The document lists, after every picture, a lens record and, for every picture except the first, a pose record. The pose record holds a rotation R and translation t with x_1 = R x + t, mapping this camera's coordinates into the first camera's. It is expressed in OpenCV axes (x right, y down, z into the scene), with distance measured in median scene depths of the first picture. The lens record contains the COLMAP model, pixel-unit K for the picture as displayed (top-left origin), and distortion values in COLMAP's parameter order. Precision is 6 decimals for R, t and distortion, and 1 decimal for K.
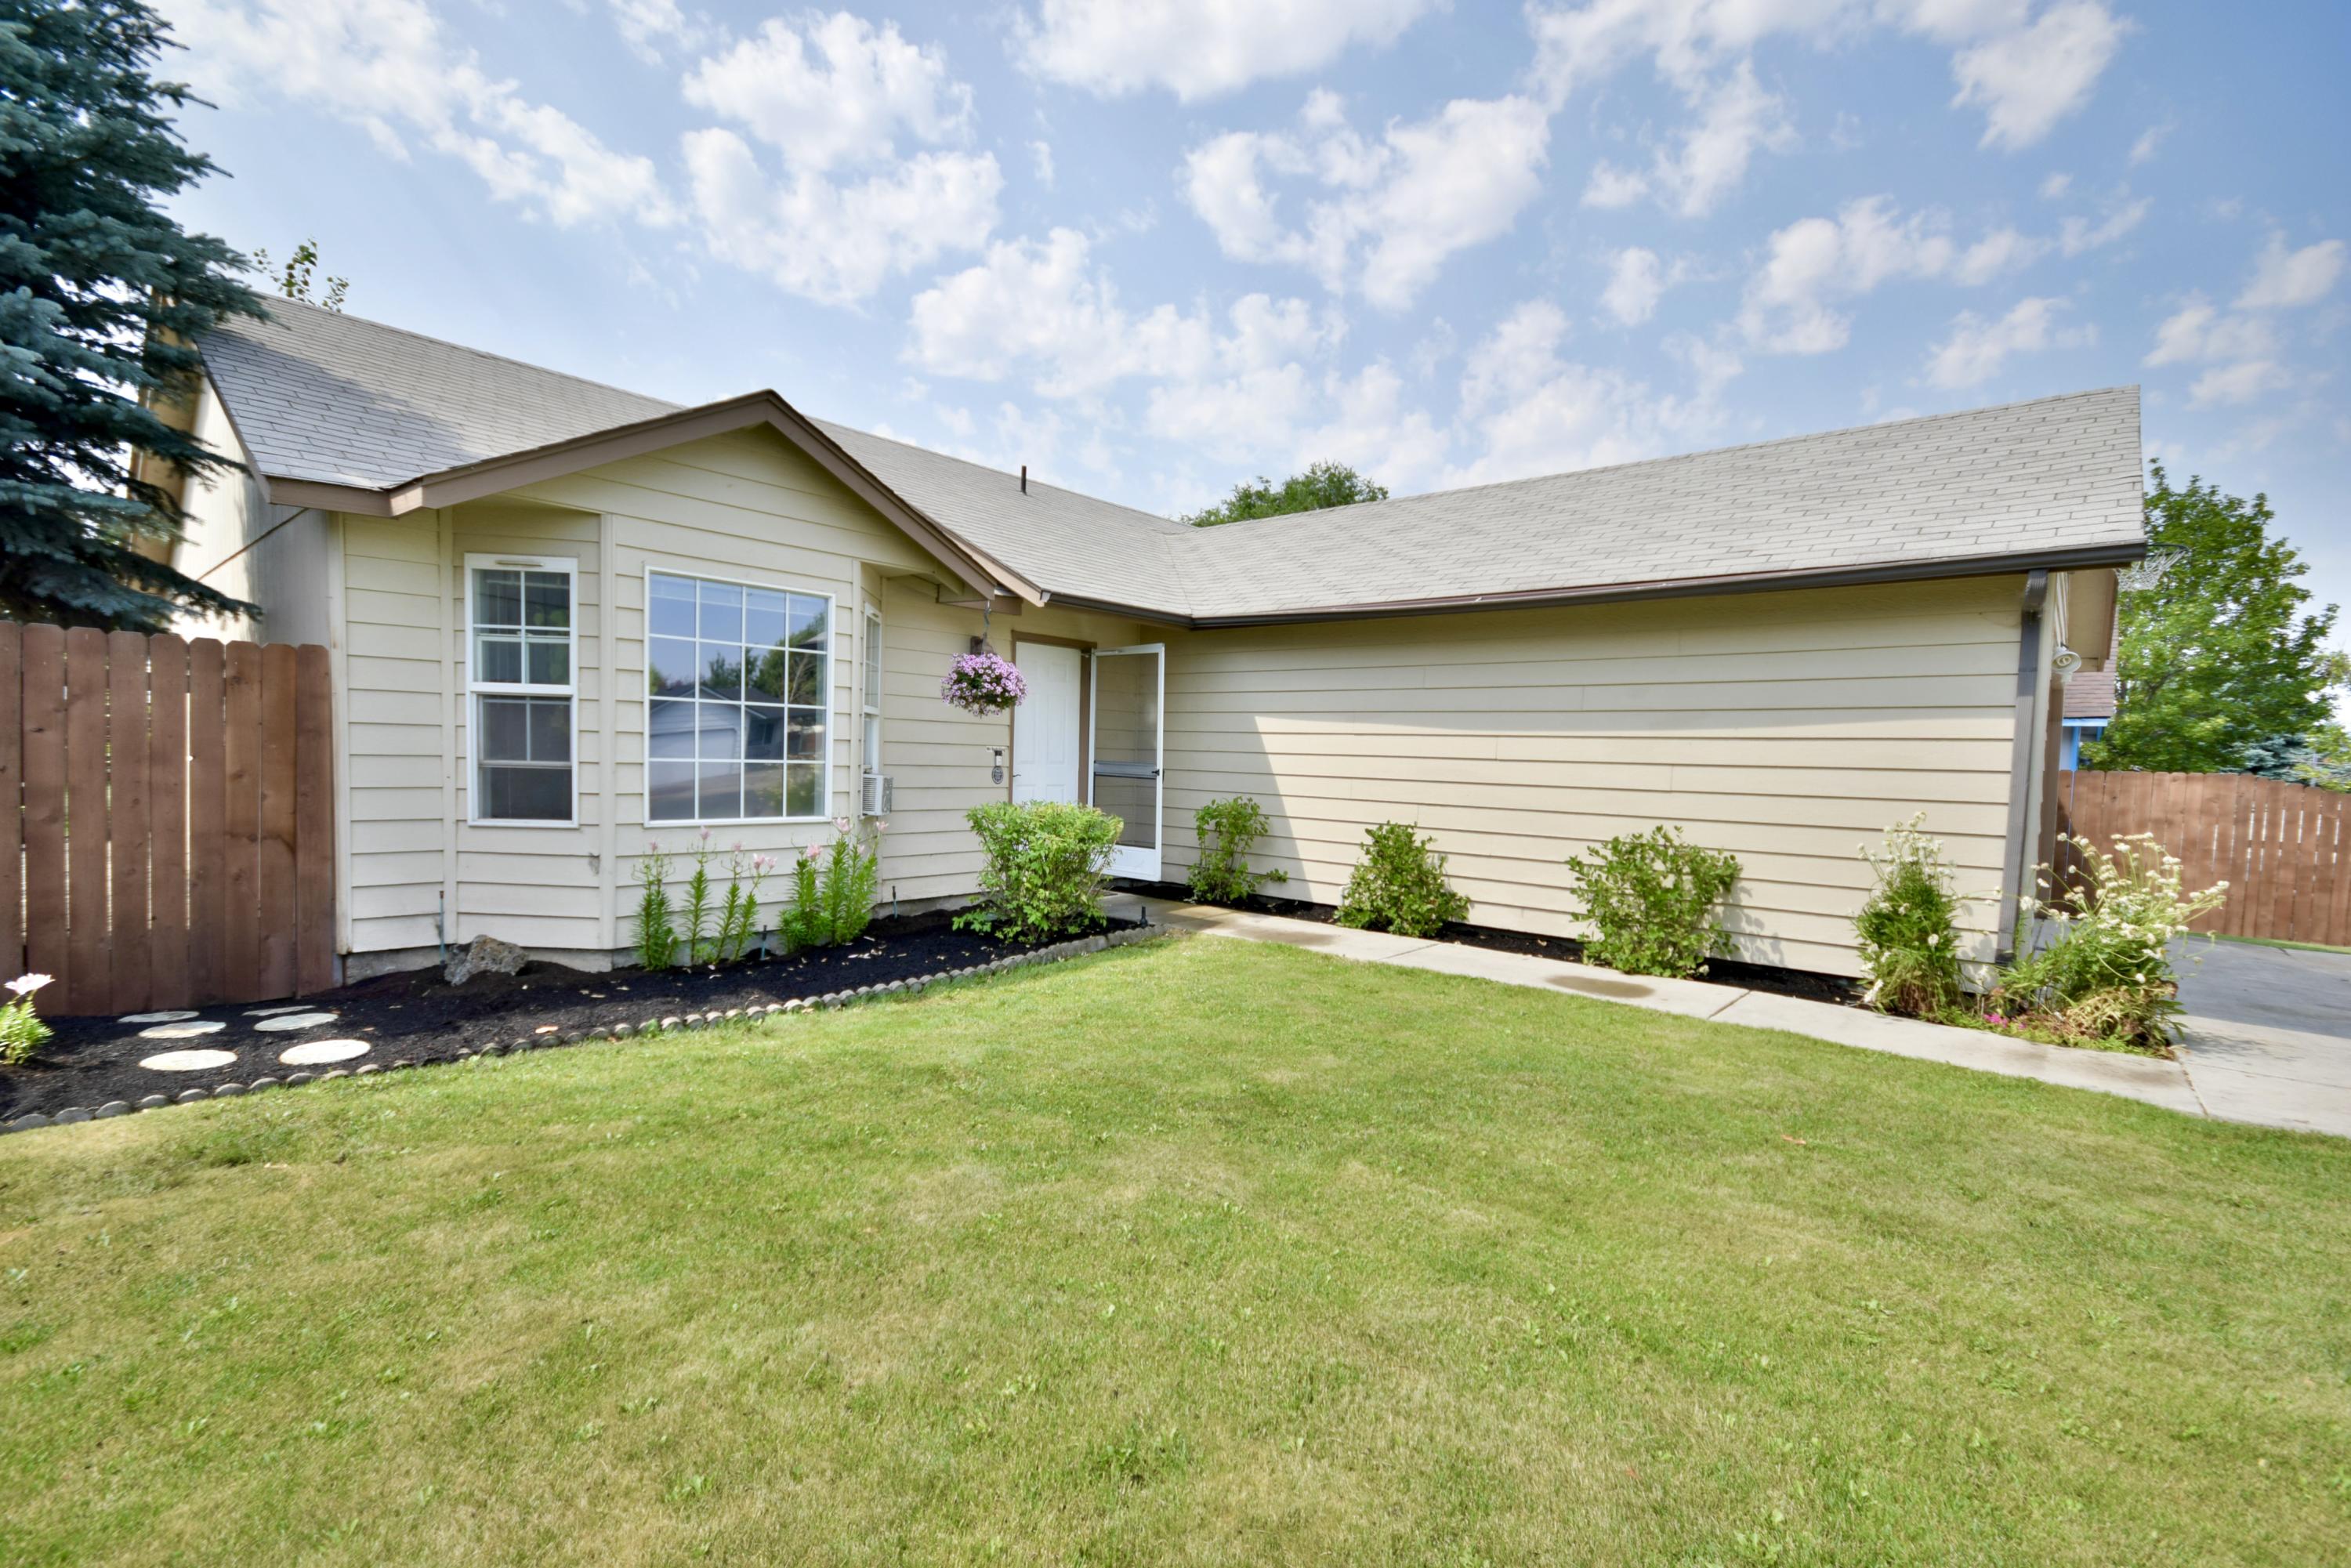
lens RADIAL K [[1031.9, 0, 1156.5], [0, 1031.9, 814.4], [0, 0, 1]] dist [0.062792, -0.033006]
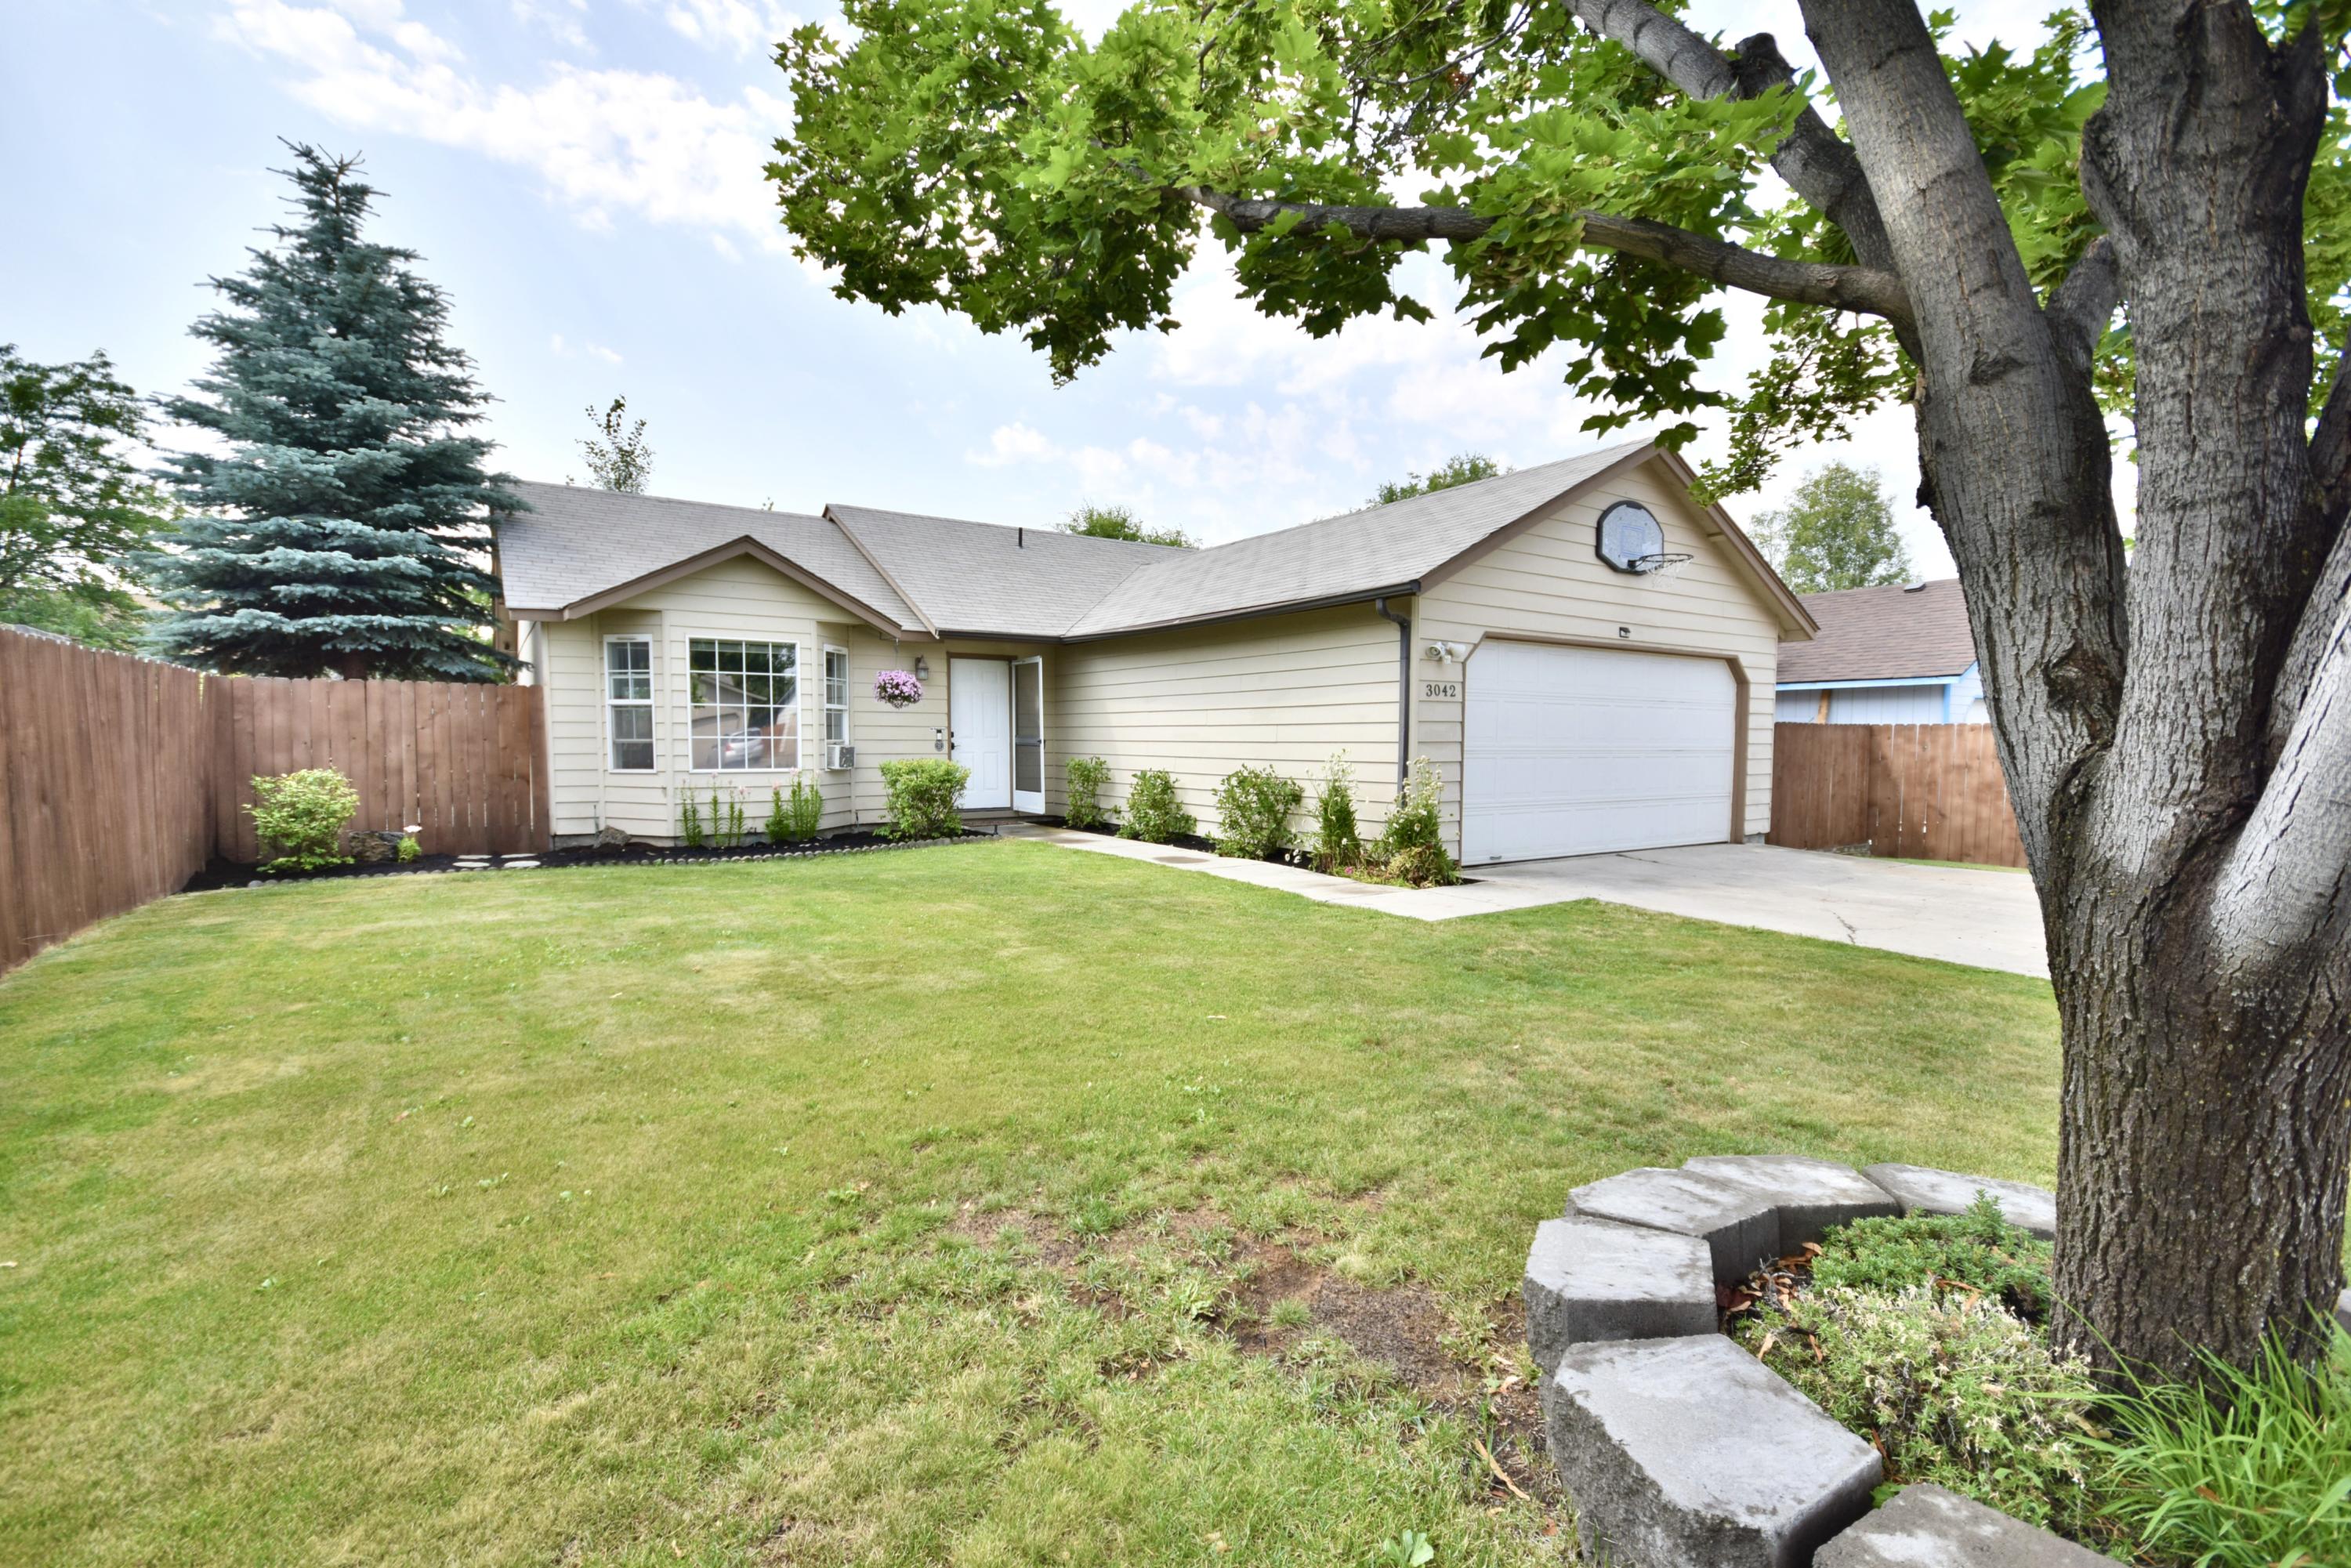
lens RADIAL K [[1031.6, 0, 1169.4], [0, 1031.6, 804.8], [0, 0, 1]] dist [0.022927, -0.019134]
pose [[0.971632, -0.008670, -0.236337, 0.714419], [0.008872, 0.999961, -0.000207, 0.069787], [0.236330, -0.001895, 0.971671, -0.547793]]
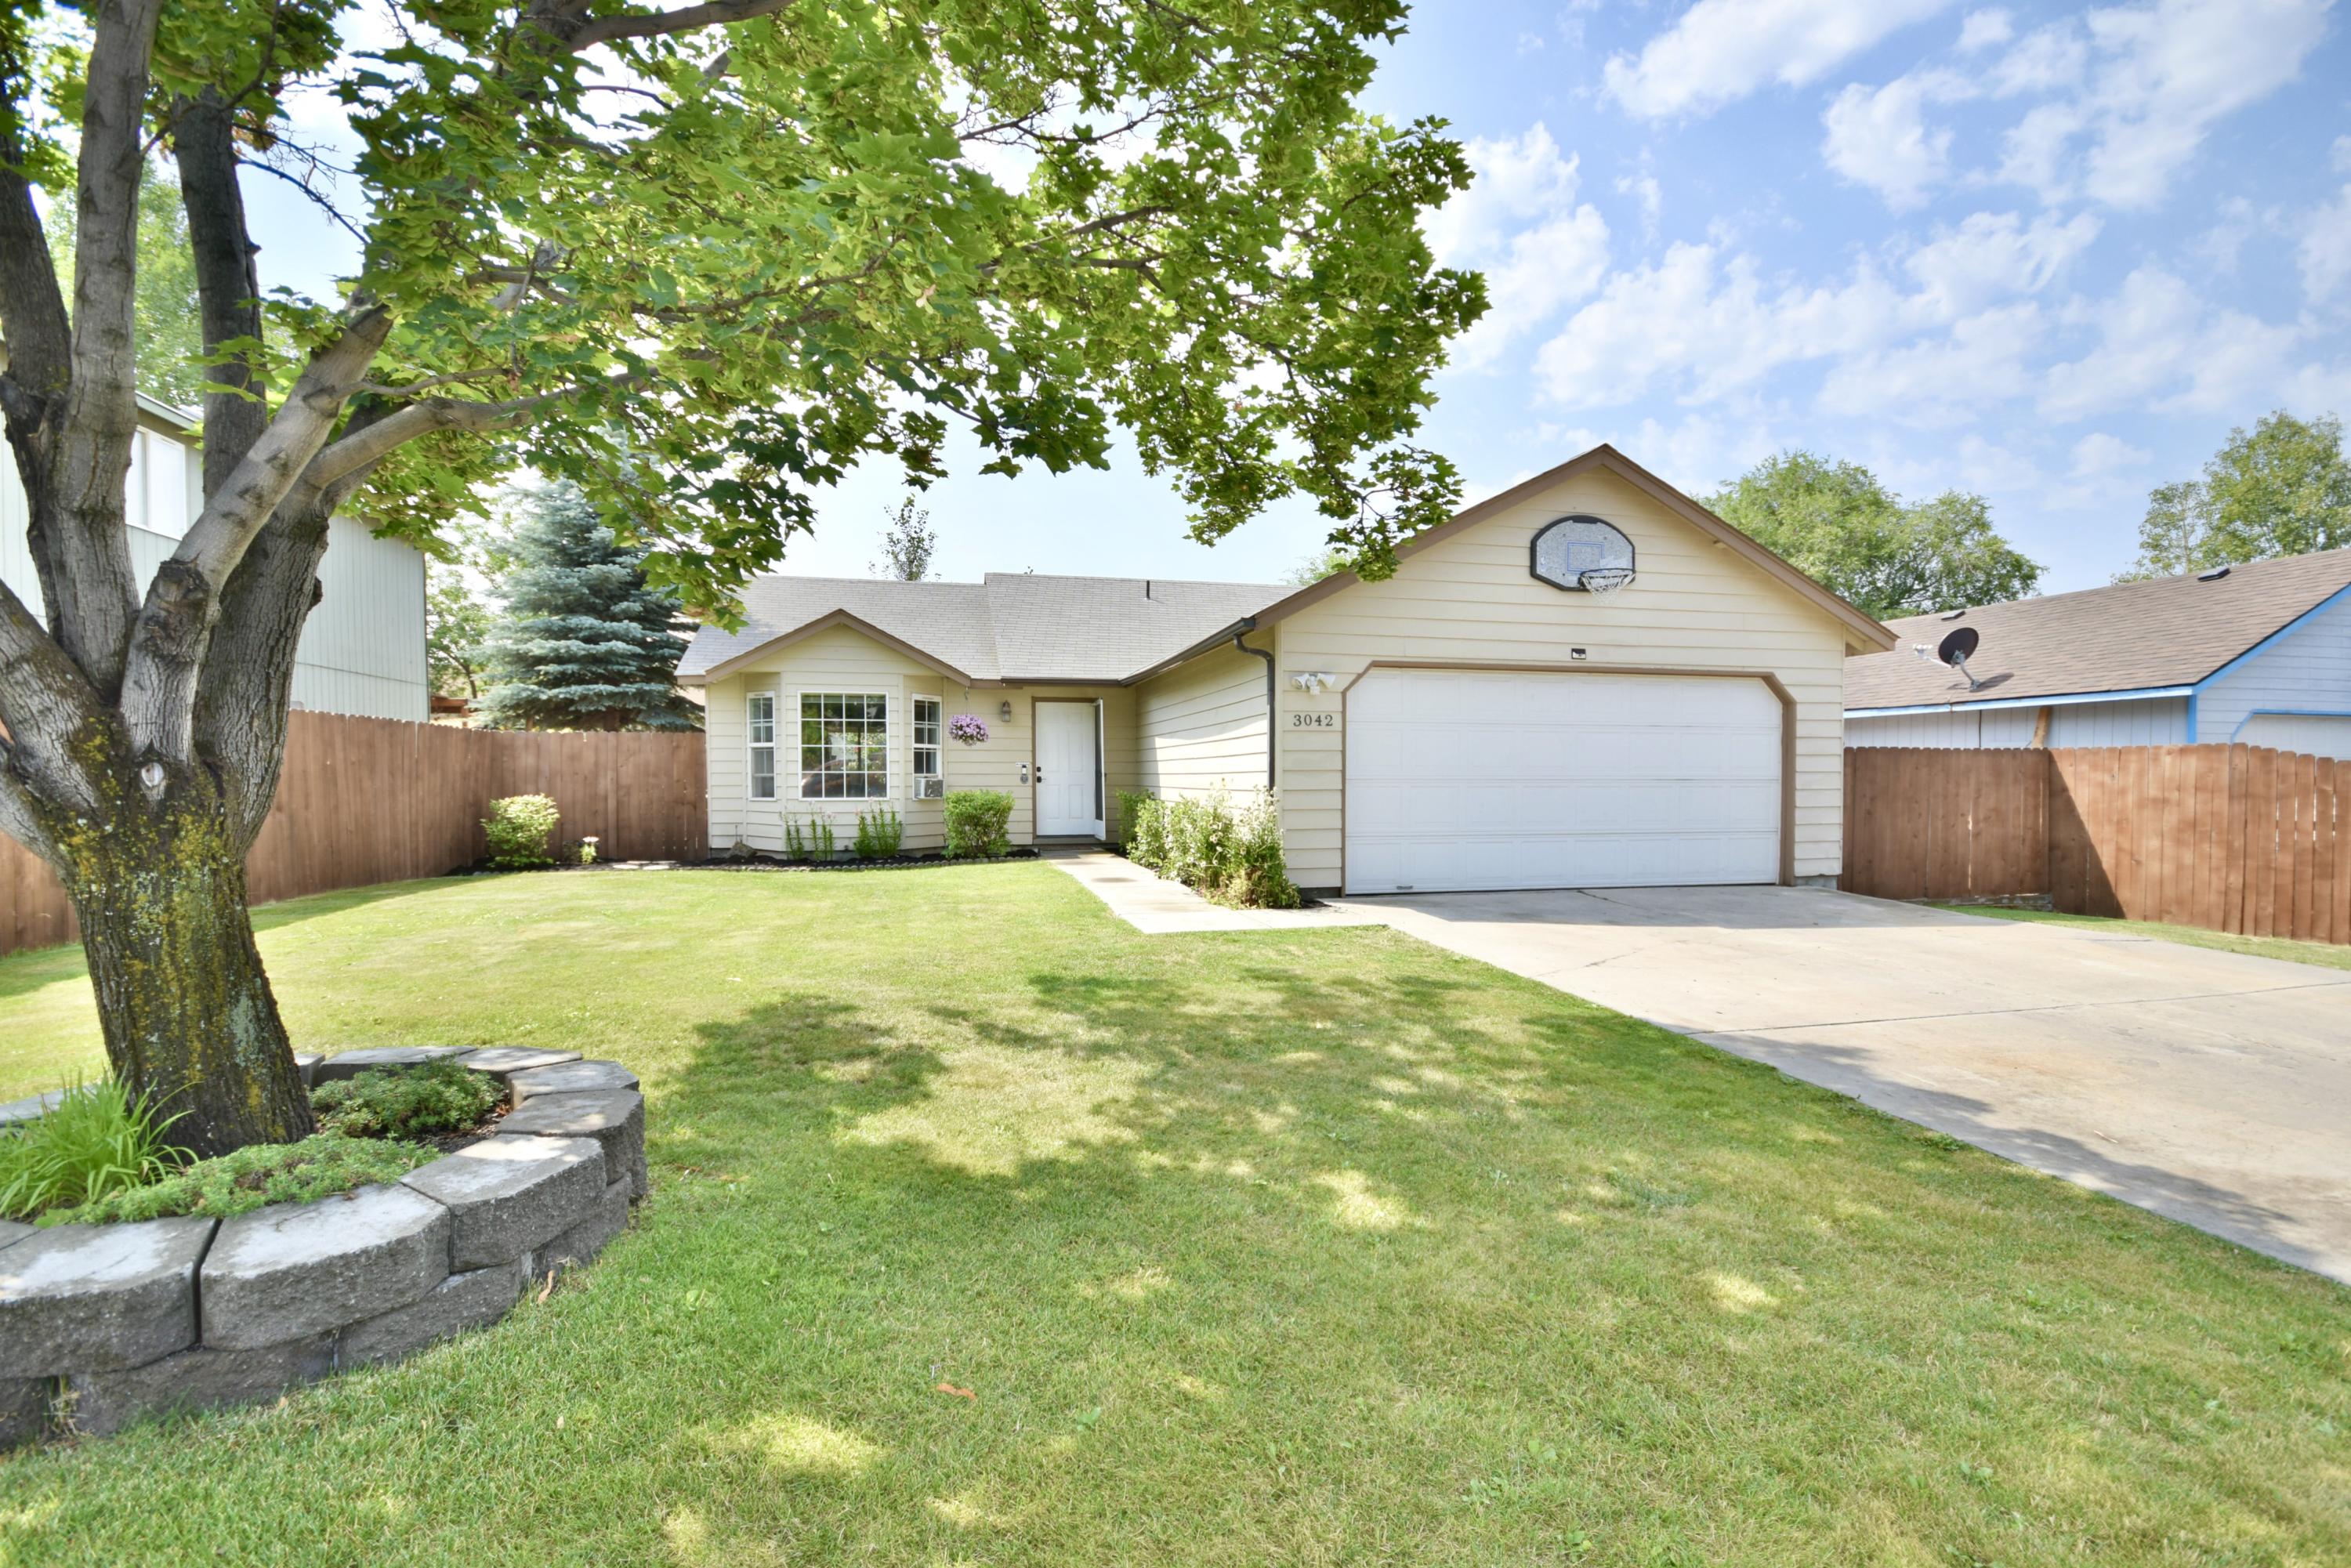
lens RADIAL K [[1031.6, 0, 1169.4], [0, 1031.6, 804.8], [0, 0, 1]] dist [0.022927, -0.019134]
pose [[0.823456, -0.013182, -0.567227, 1.372638], [-0.010181, 0.999226, -0.038001, 0.091493], [0.567289, 0.037067, 0.822684, -0.397062]]
